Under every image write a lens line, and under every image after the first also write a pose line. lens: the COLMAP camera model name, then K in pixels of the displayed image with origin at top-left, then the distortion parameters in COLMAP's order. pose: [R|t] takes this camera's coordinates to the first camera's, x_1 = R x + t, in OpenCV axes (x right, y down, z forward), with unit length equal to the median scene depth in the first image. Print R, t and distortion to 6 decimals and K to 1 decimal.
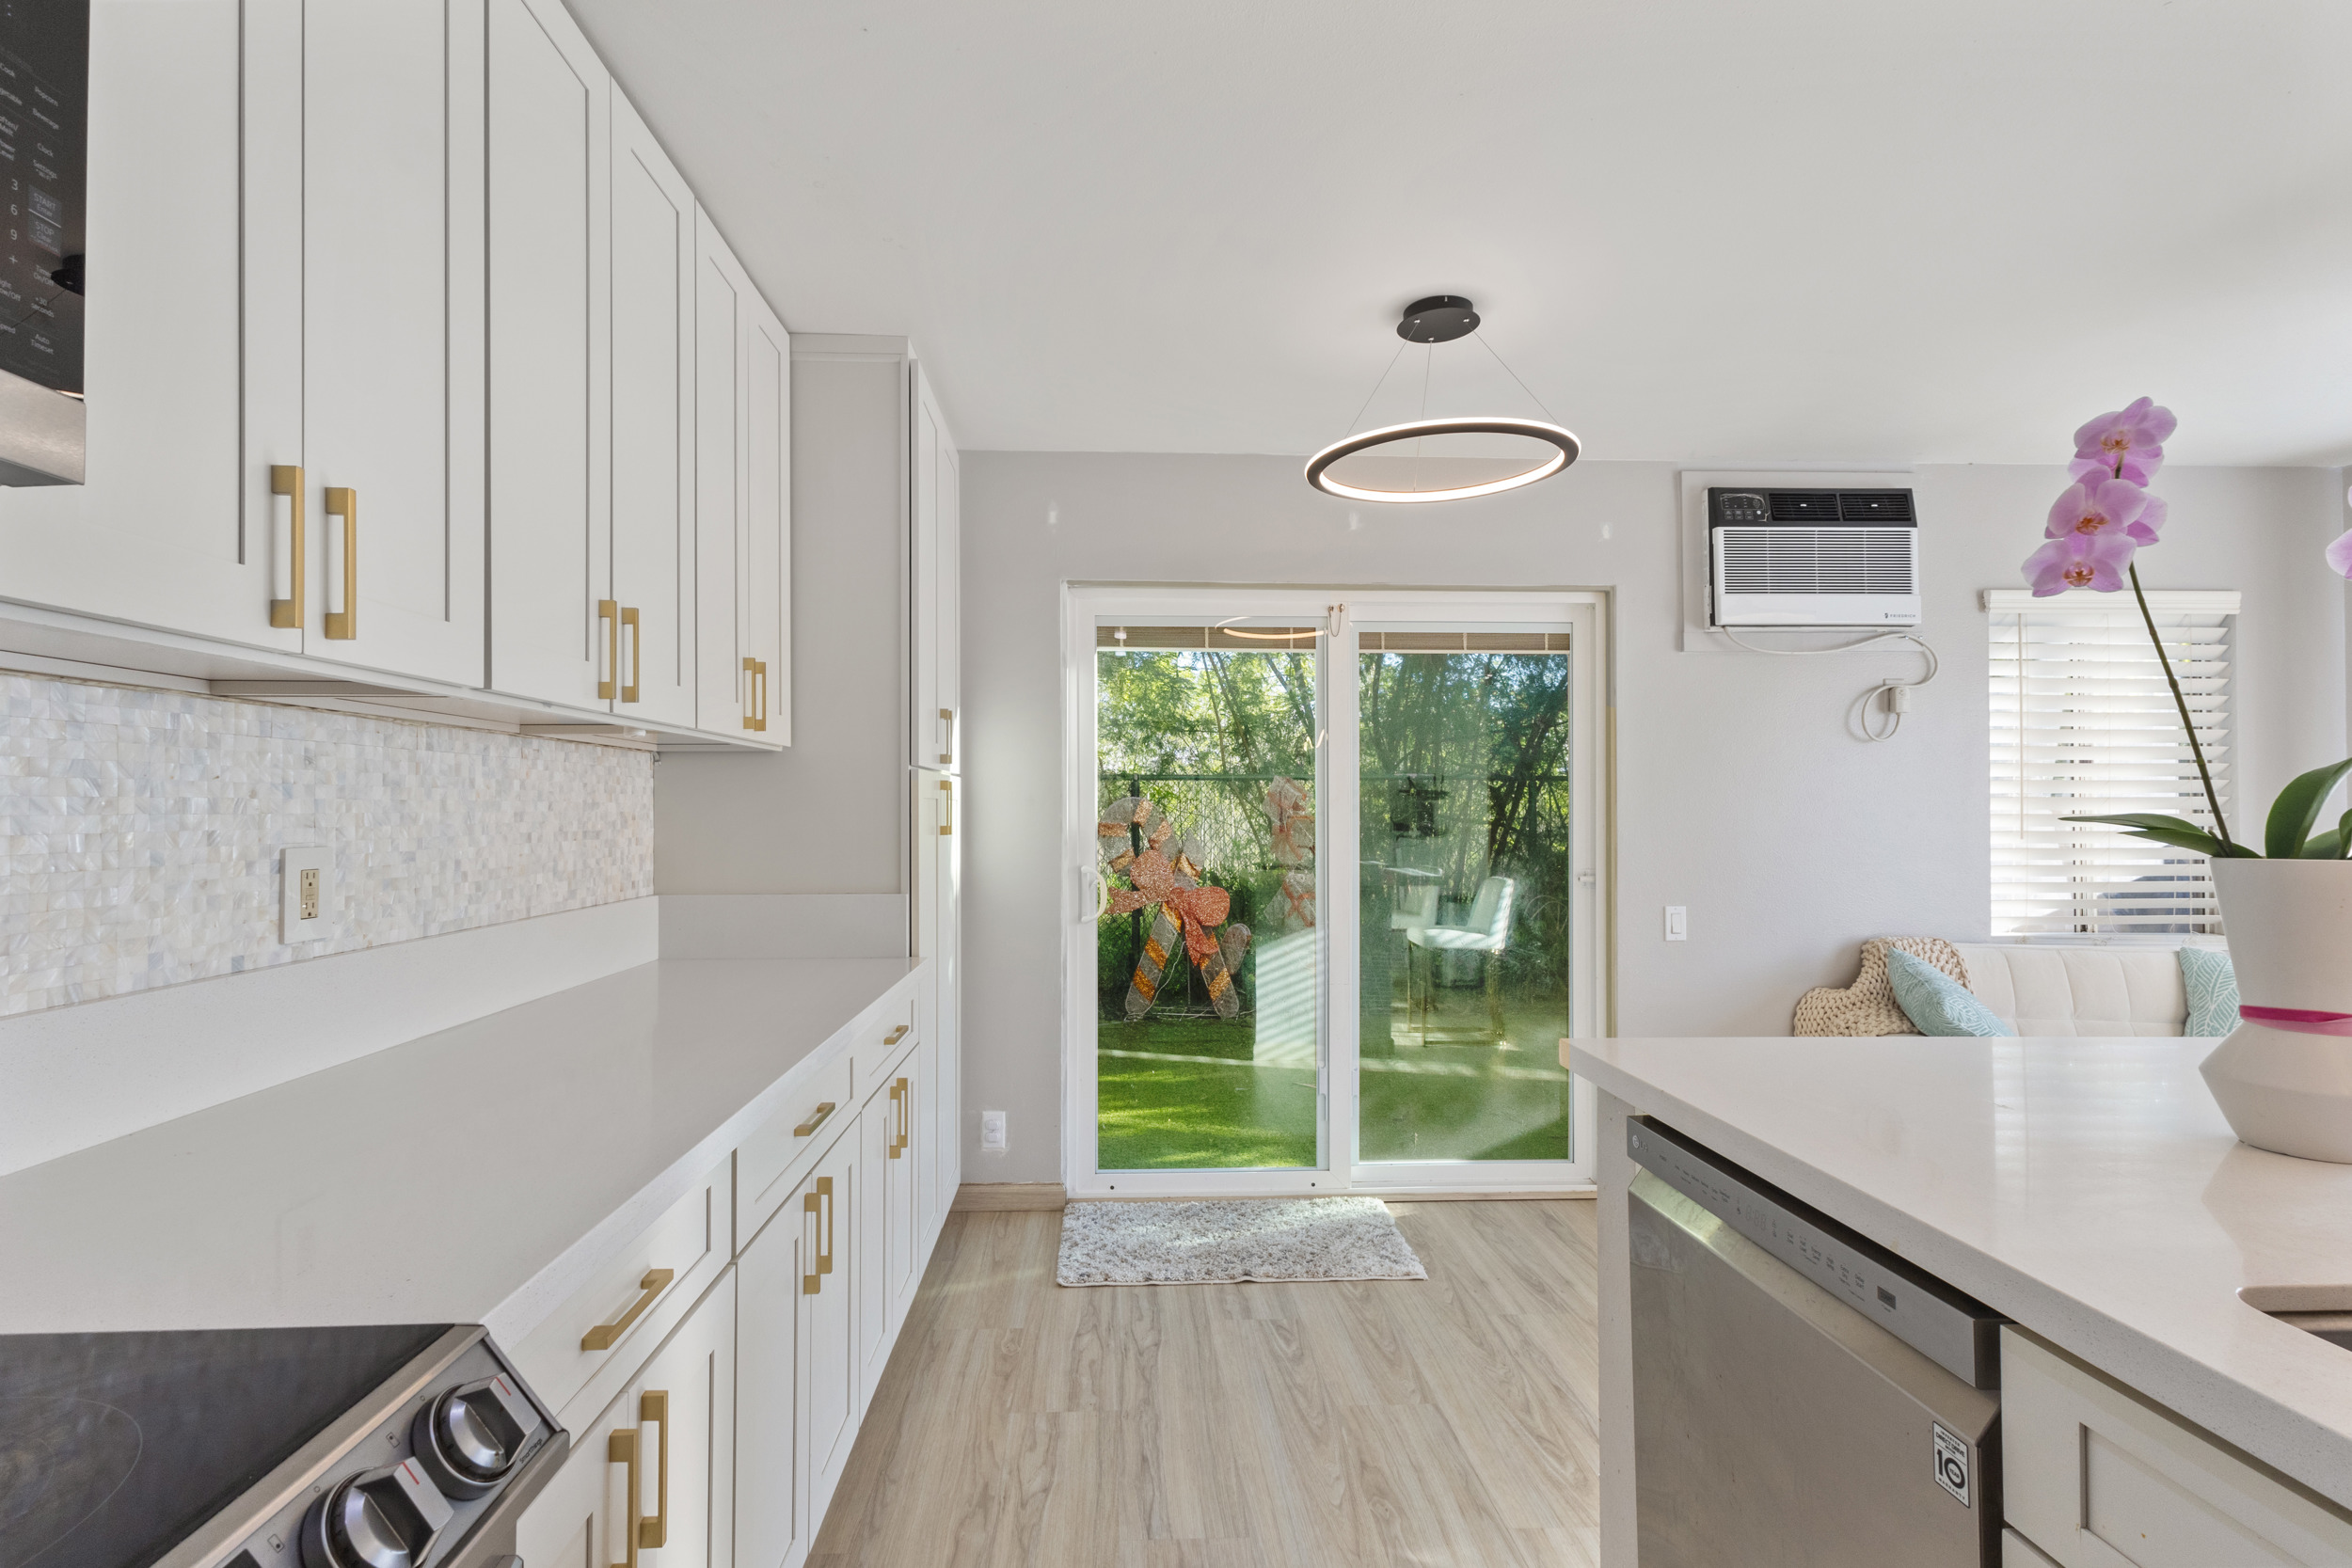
lens RADIAL K [[1105.4, 0, 1160.3], [0, 1105.4, 789.8], [0, 0, 1]] dist [0.002809, 0.003877]
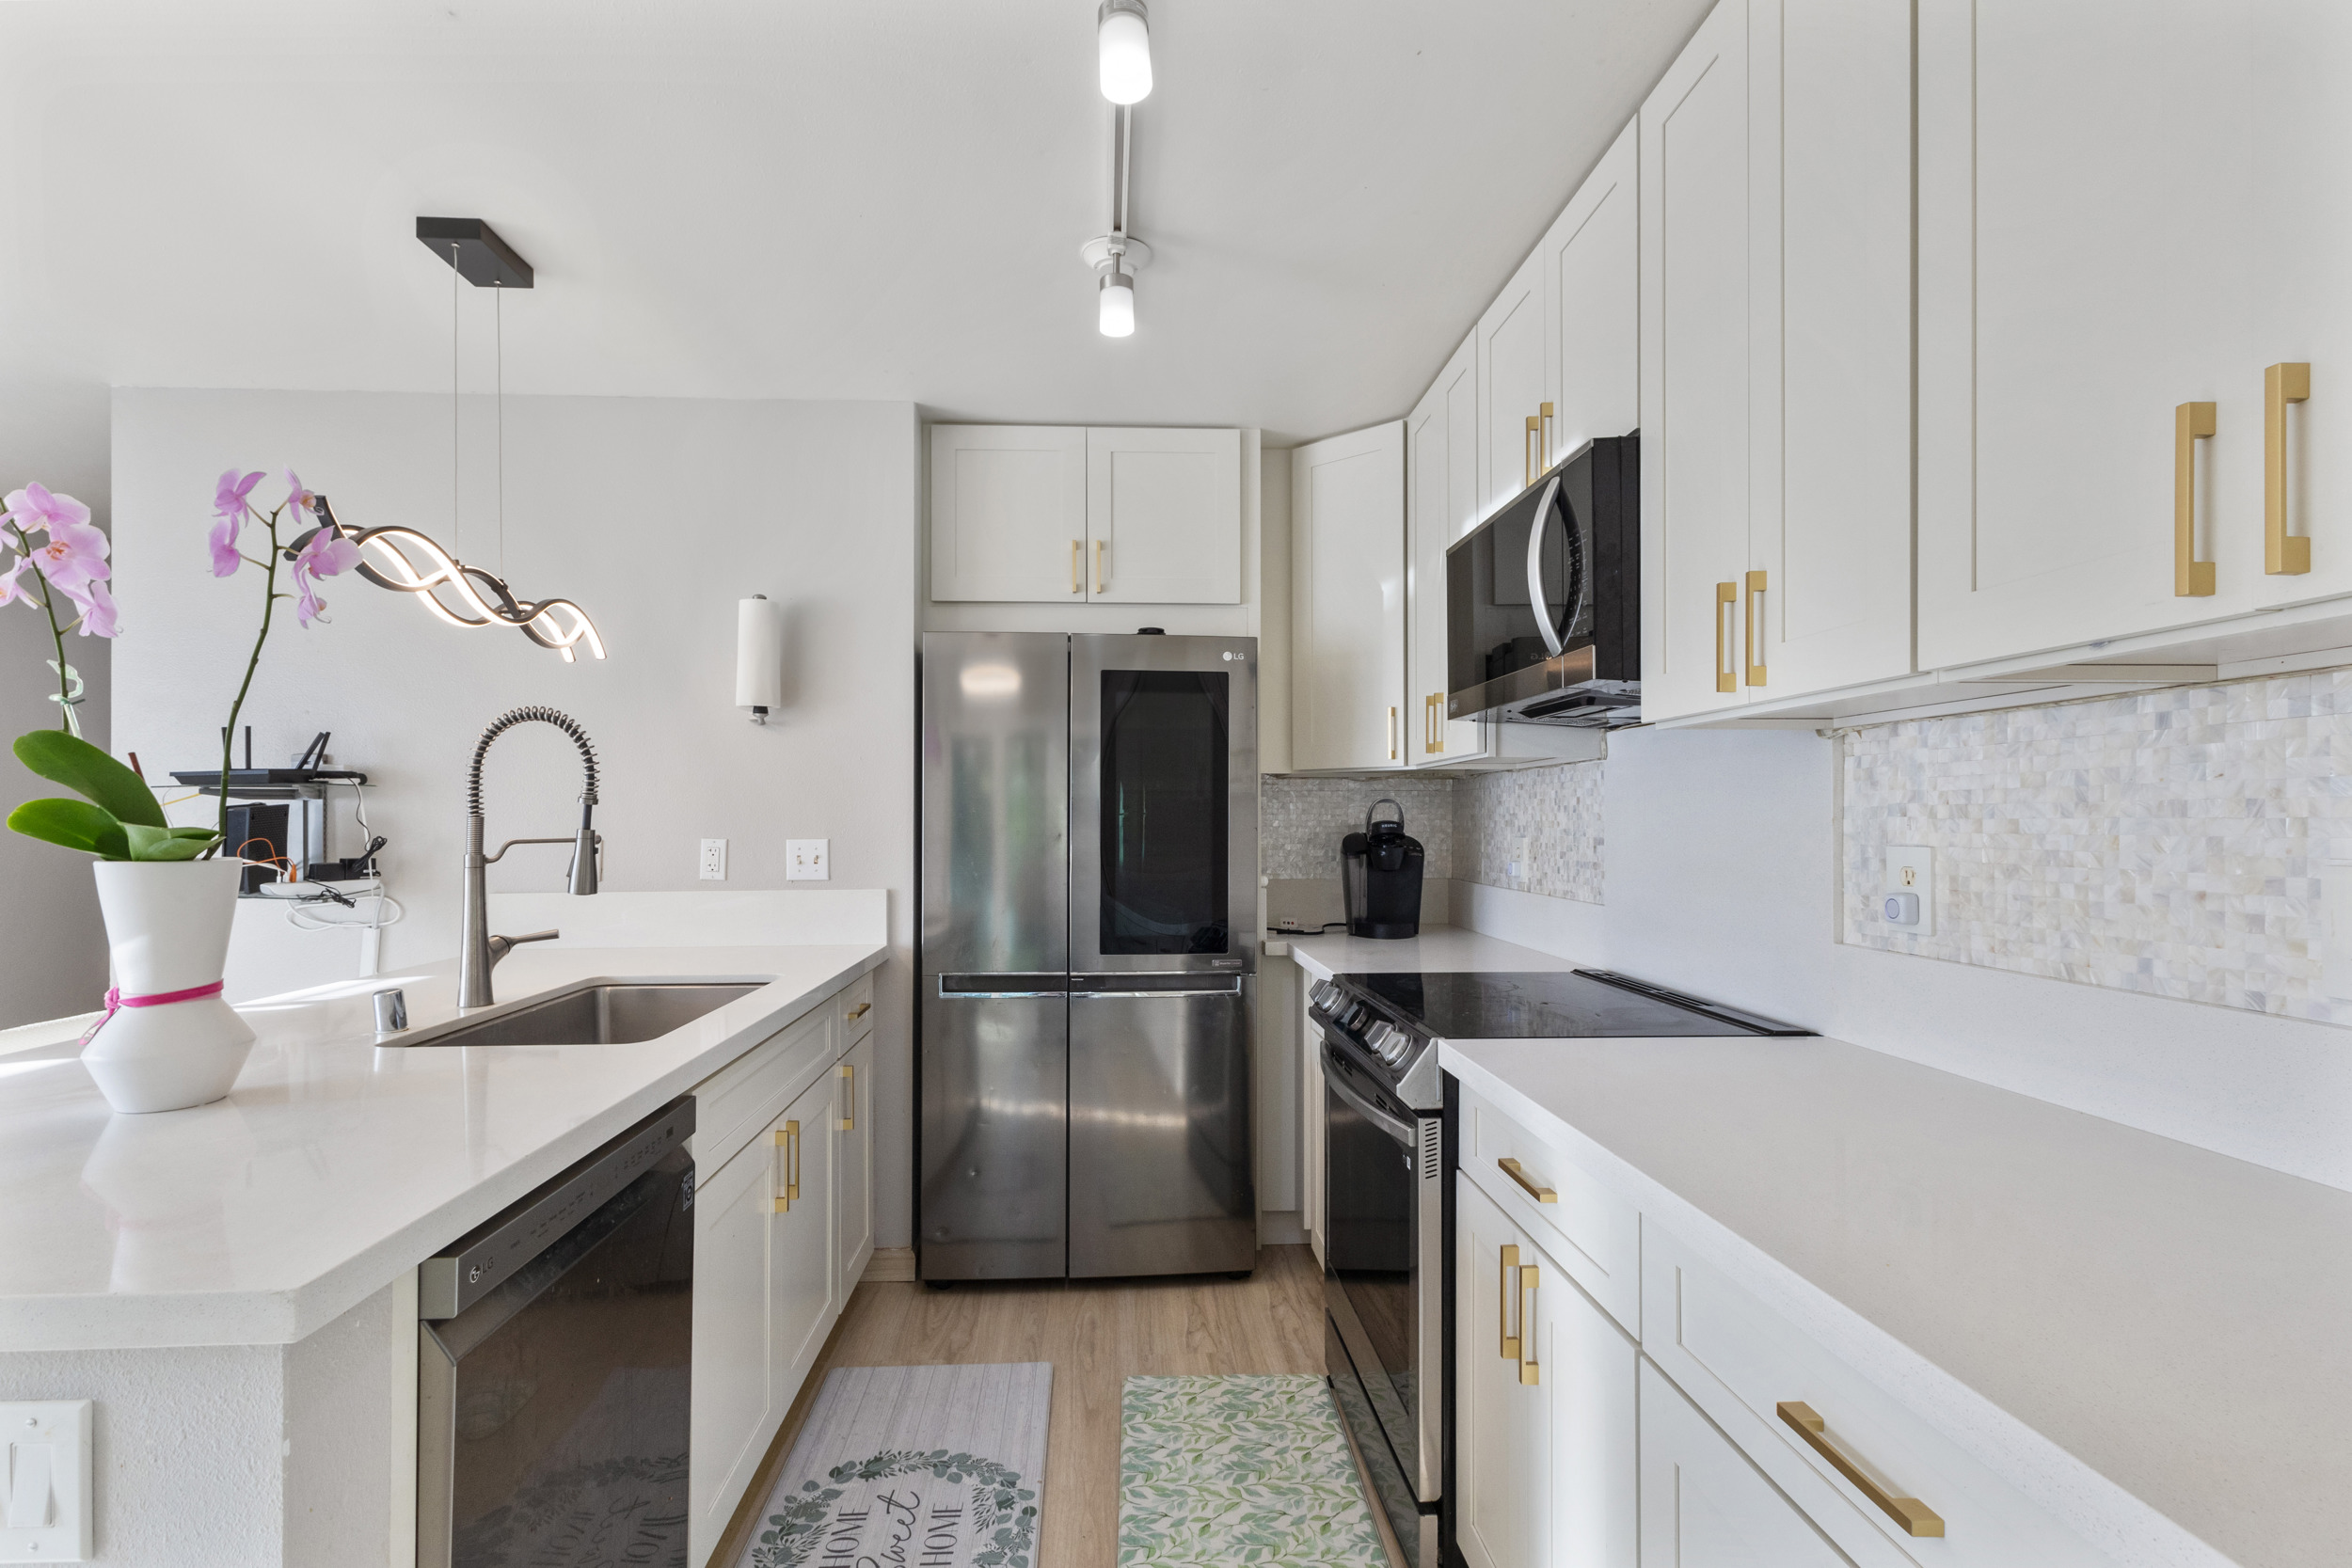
lens RADIAL K [[1105.4, 0, 1140.5], [0, 1105.4, 825.6], [0, 0, 1]] dist [0.002809, 0.003877]
pose [[-0.999890, -0.000435, 0.014830, -0.007196], [-0.000604, 0.999935, -0.011399, 0.014596], [-0.014824, -0.011407, -0.999825, 0.717233]]
